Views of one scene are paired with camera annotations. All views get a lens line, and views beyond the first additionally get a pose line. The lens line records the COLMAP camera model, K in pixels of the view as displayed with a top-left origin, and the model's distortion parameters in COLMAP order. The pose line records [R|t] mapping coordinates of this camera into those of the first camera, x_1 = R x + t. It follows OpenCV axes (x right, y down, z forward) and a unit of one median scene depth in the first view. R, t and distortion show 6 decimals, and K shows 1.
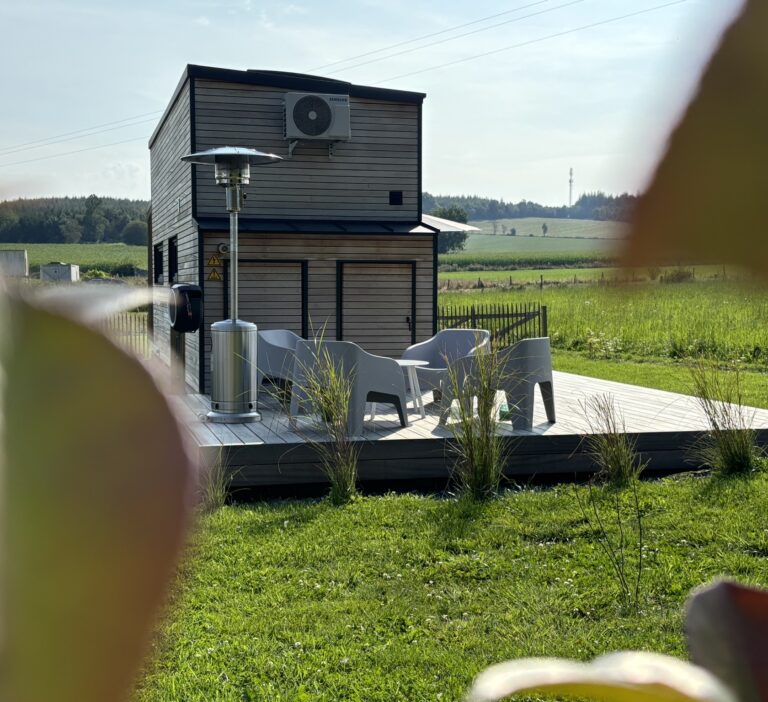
lens RADIAL K [[1152.8, 0, 384.0], [0, 1152.8, 351.0], [0, 0, 1]] dist [0.256020, 0.003690]
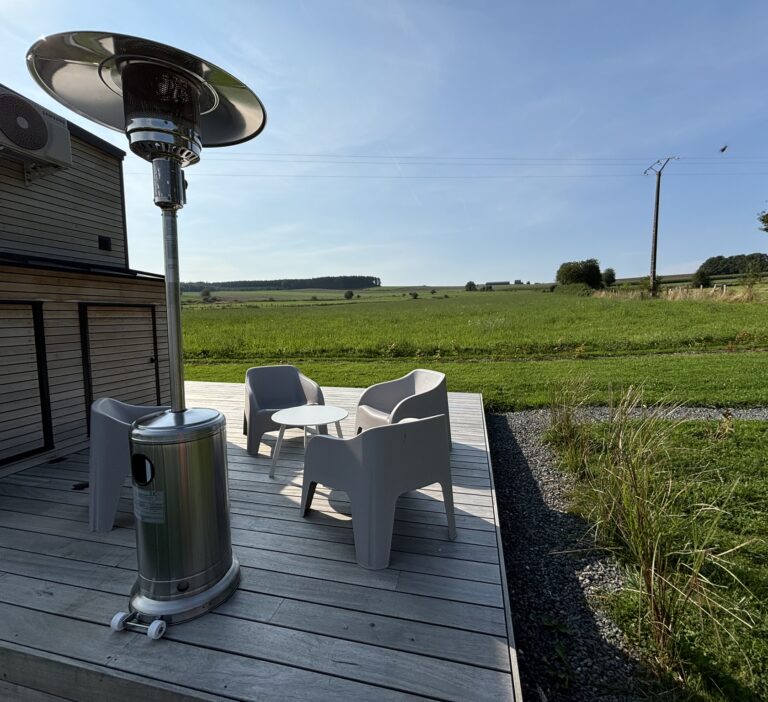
lens RADIAL K [[376.4, 0, 384.0], [0, 376.4, 351.0], [0, 0, 1]] dist [-0.000150, 0.000109]
pose [[0.462711, -0.088180, 0.882113, -0.188883], [0.056647, 0.995948, 0.069846, -0.048540], [-0.884698, 0.017651, 0.465831, 0.658659]]
